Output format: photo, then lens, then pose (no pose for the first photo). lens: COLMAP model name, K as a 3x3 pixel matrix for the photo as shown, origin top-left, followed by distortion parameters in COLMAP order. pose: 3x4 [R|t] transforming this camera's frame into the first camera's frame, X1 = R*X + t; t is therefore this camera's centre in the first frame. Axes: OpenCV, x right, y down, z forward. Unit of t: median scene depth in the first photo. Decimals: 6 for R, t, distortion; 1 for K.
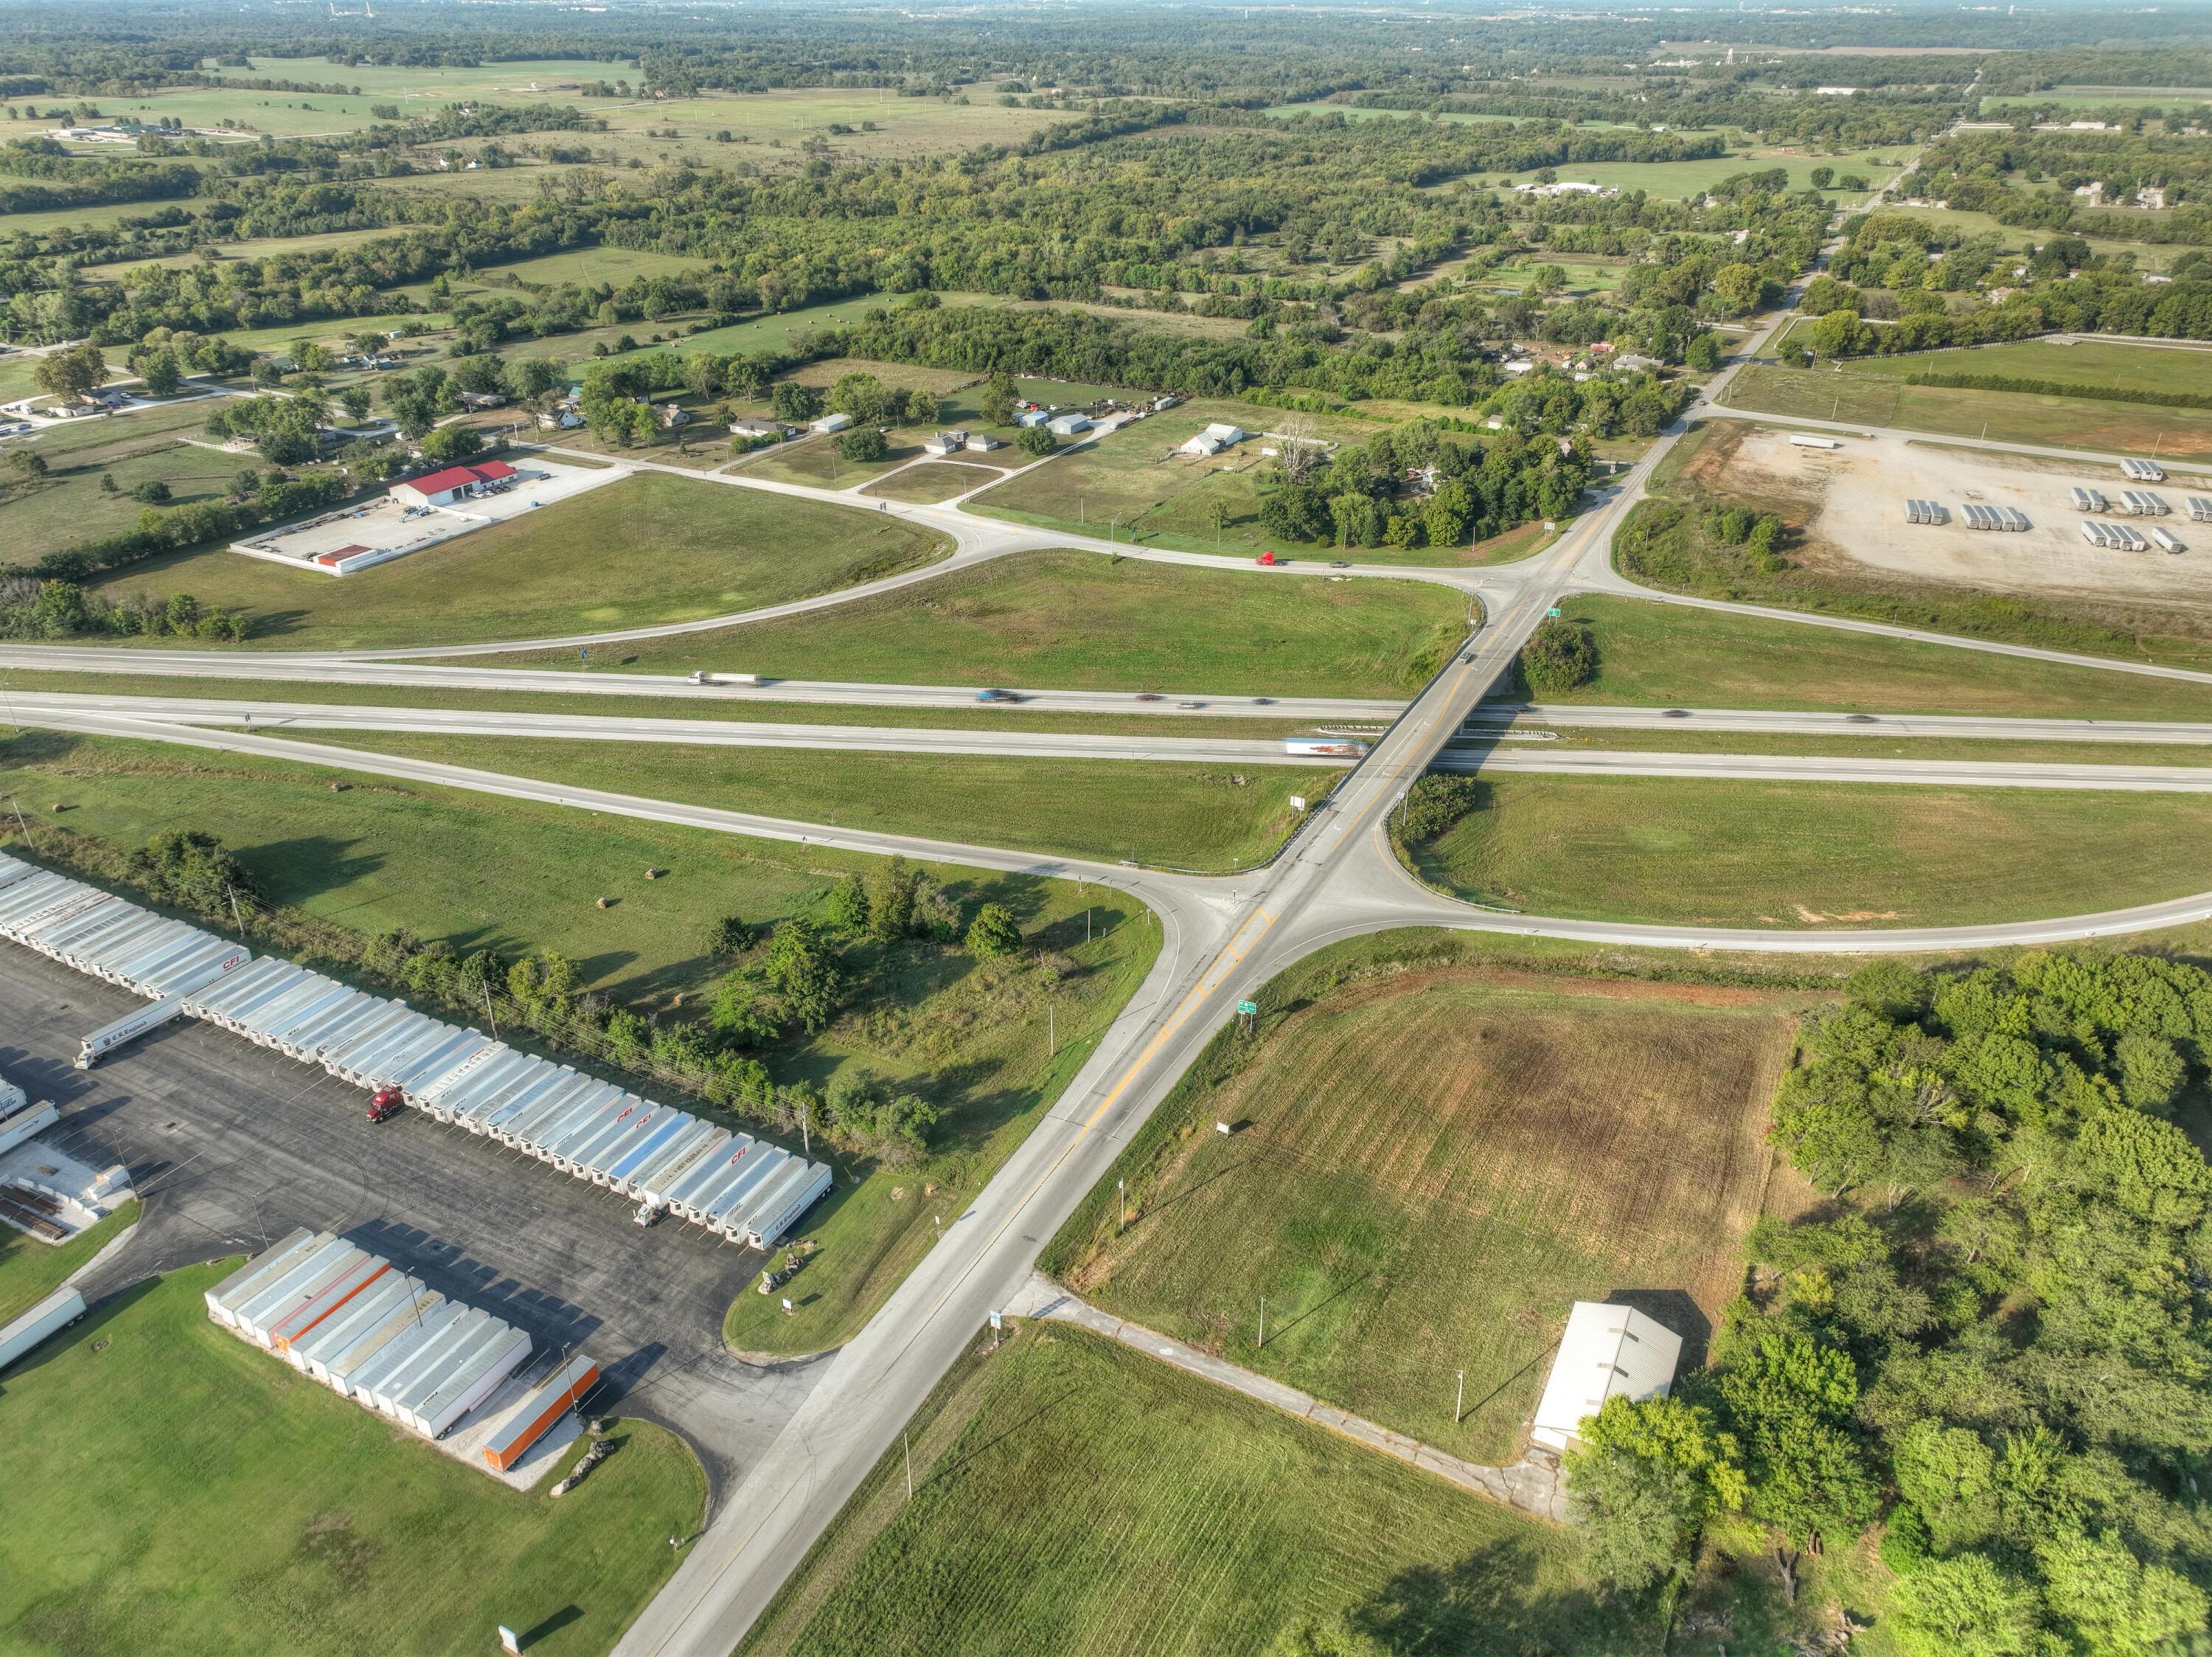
lens RADIAL K [[1551.2, 0, 1107.3], [0, 1551.2, 825.6], [0, 0, 1]] dist [-0.003208, 0.020724]
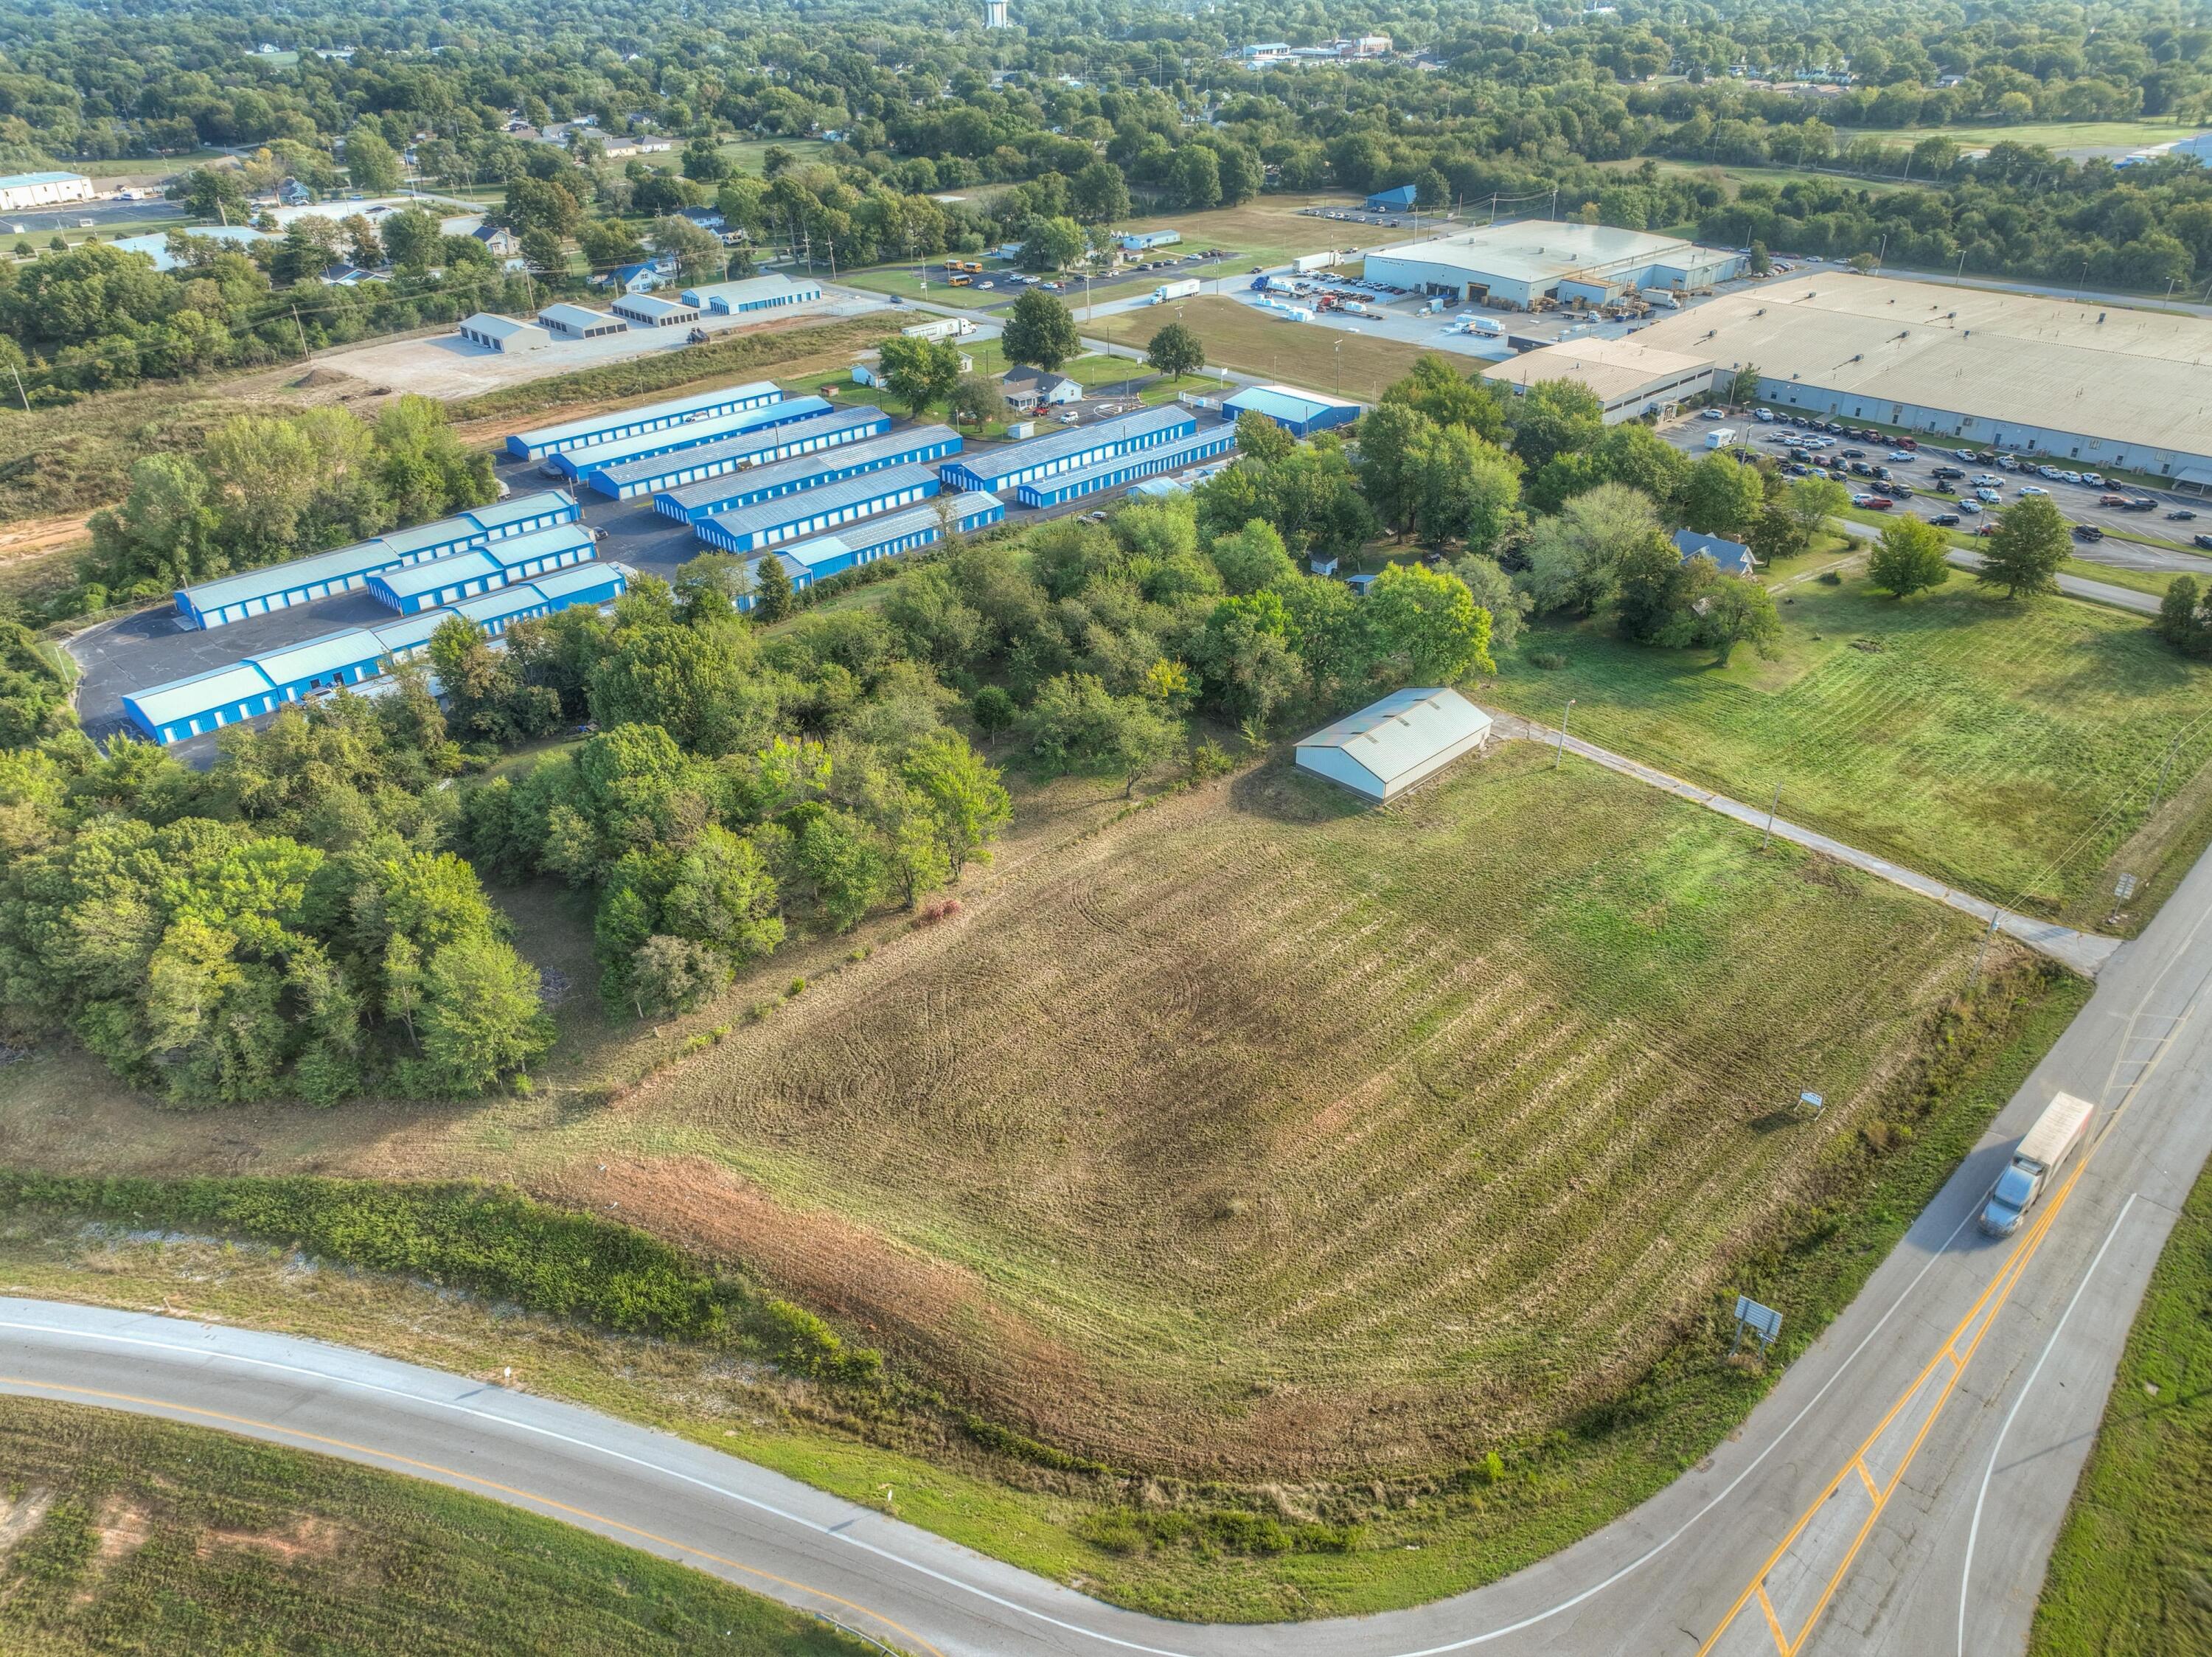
lens RADIAL K [[1551.2, 0, 1107.3], [0, 1551.2, 825.6], [0, 0, 1]] dist [-0.003208, 0.020724]
pose [[-0.954379, -0.149948, 0.258217, 0.134521], [0.143861, 0.526879, 0.837677, -0.262101], [-0.261657, 0.836609, -0.481271, 0.895485]]
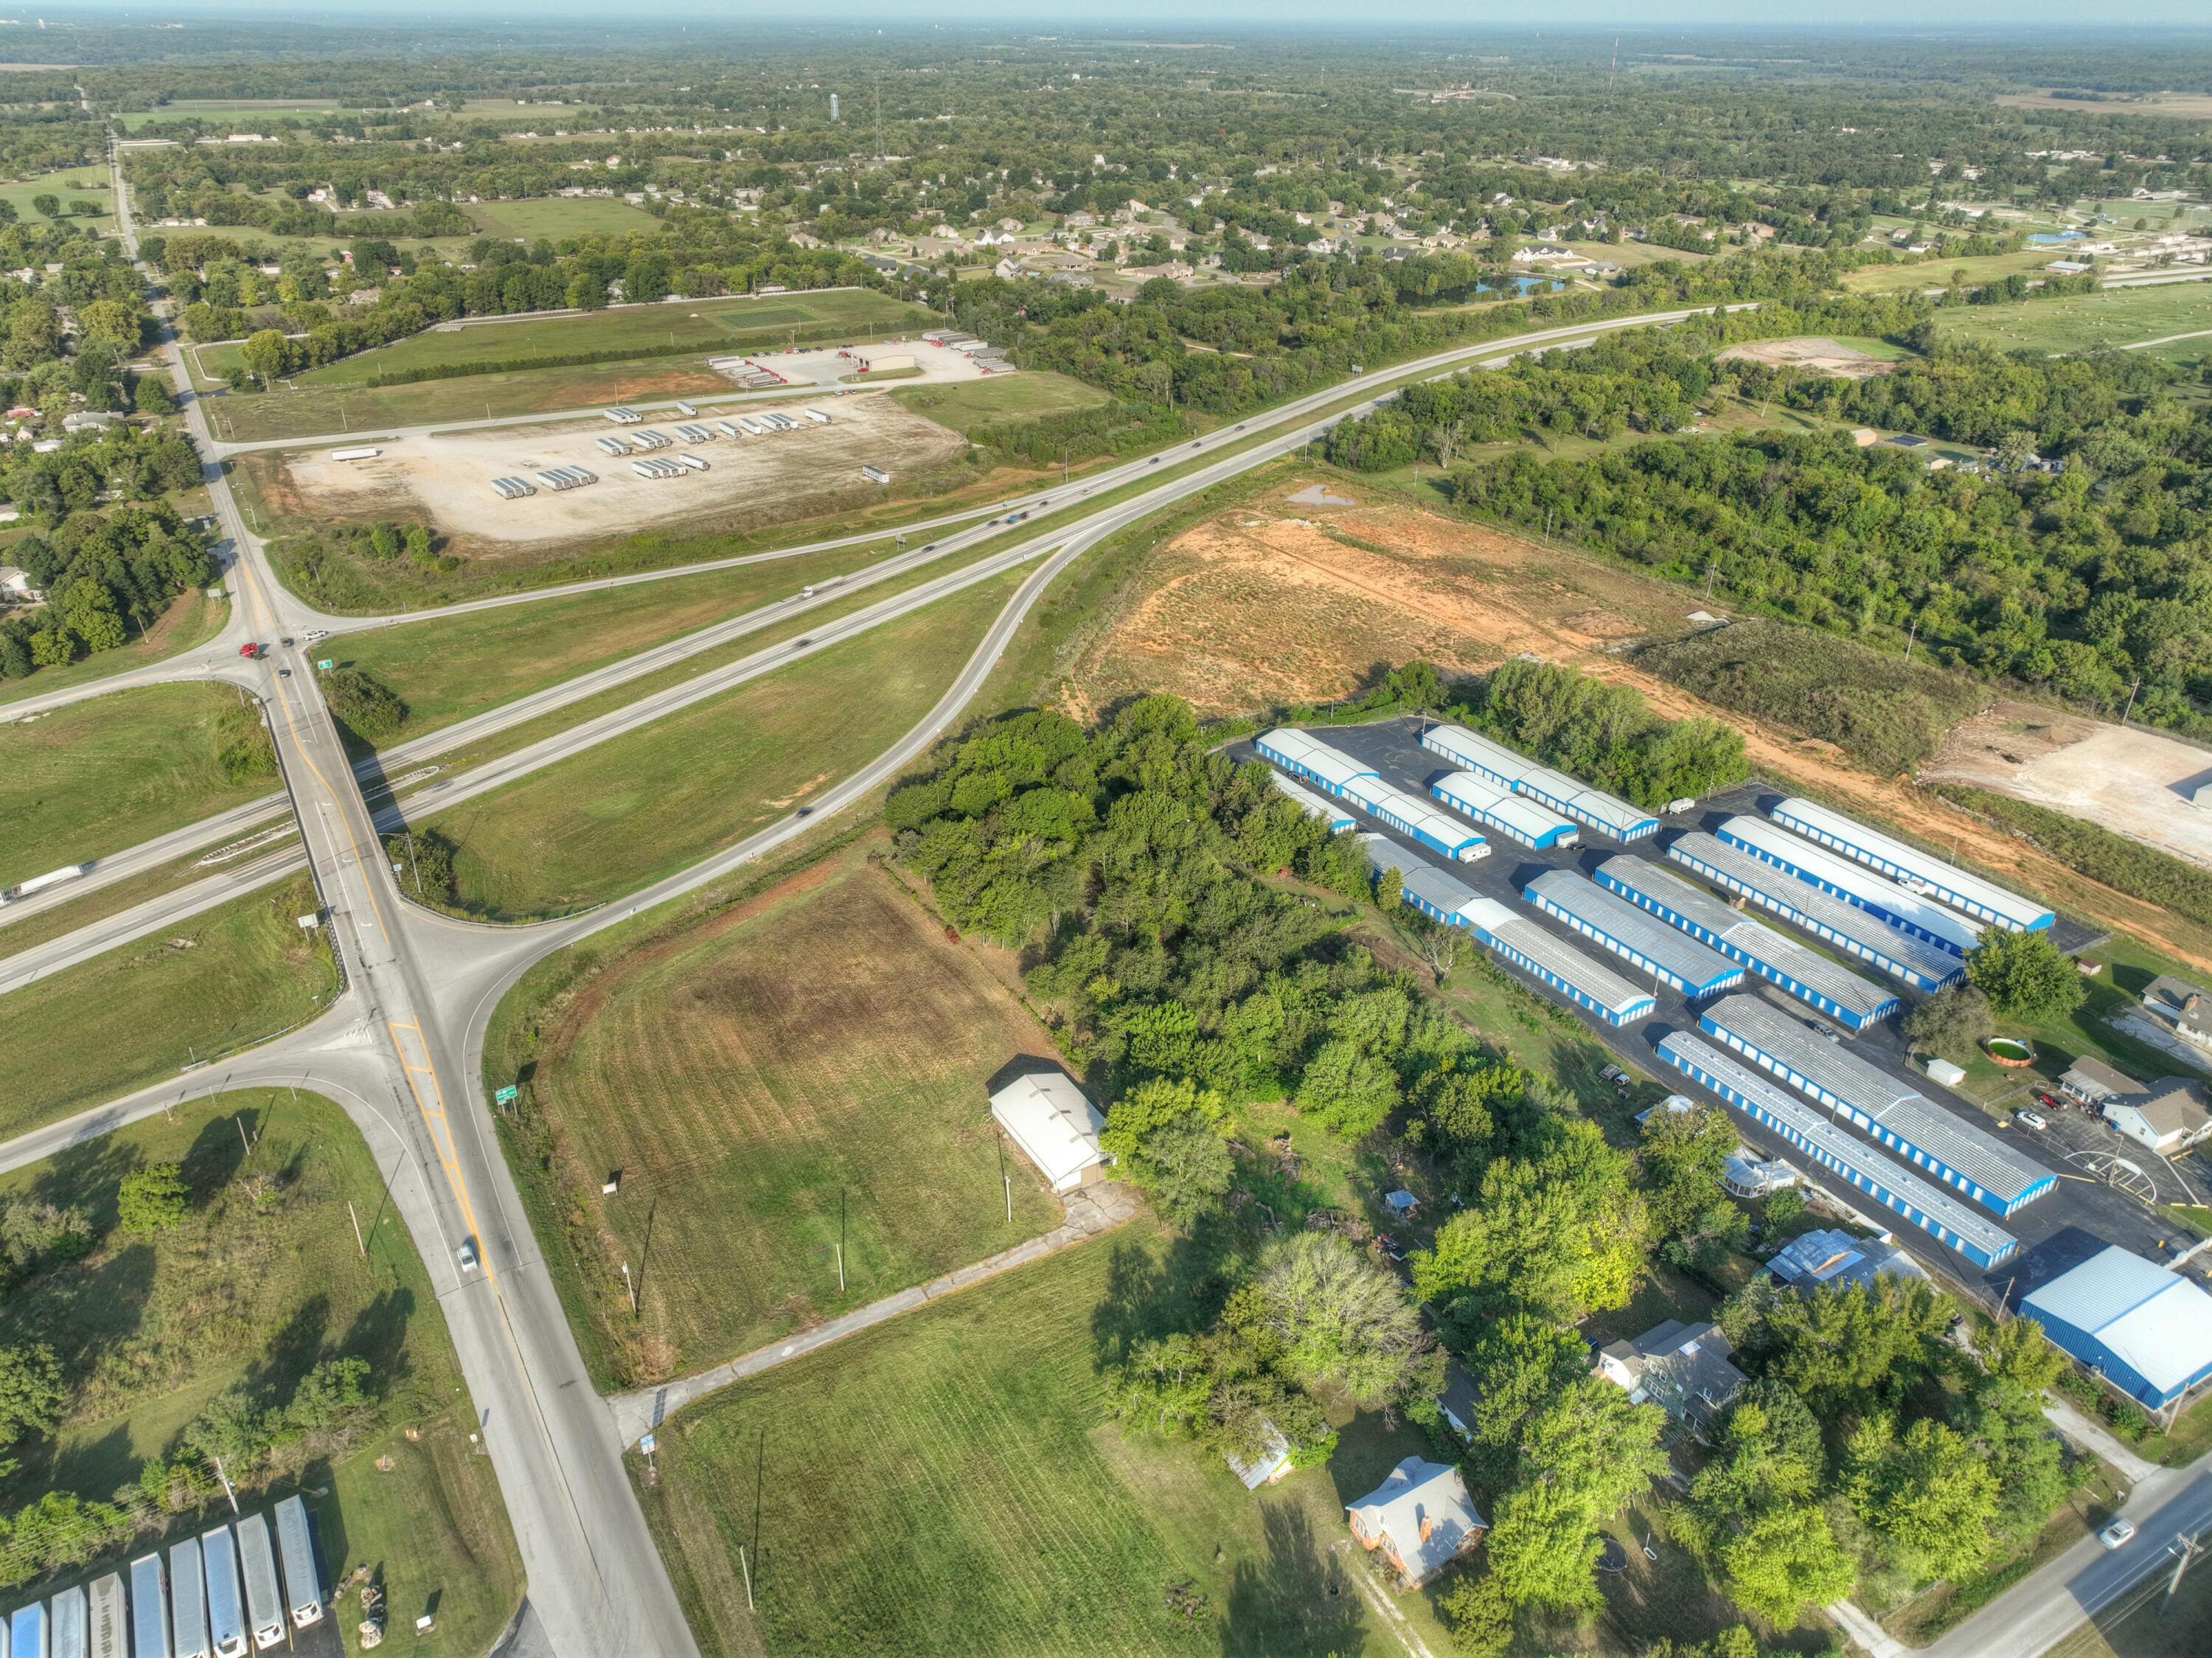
lens RADIAL K [[1551.3, 0, 1107.3], [0, 1551.3, 826.1], [0, 0, 1]] dist [-0.003208, 0.020724]
pose [[0.515022, -0.399698, 0.758283, -0.294741], [0.404987, 0.893131, 0.195713, -0.051772], [-0.755472, 0.206298, 0.621854, 0.077697]]
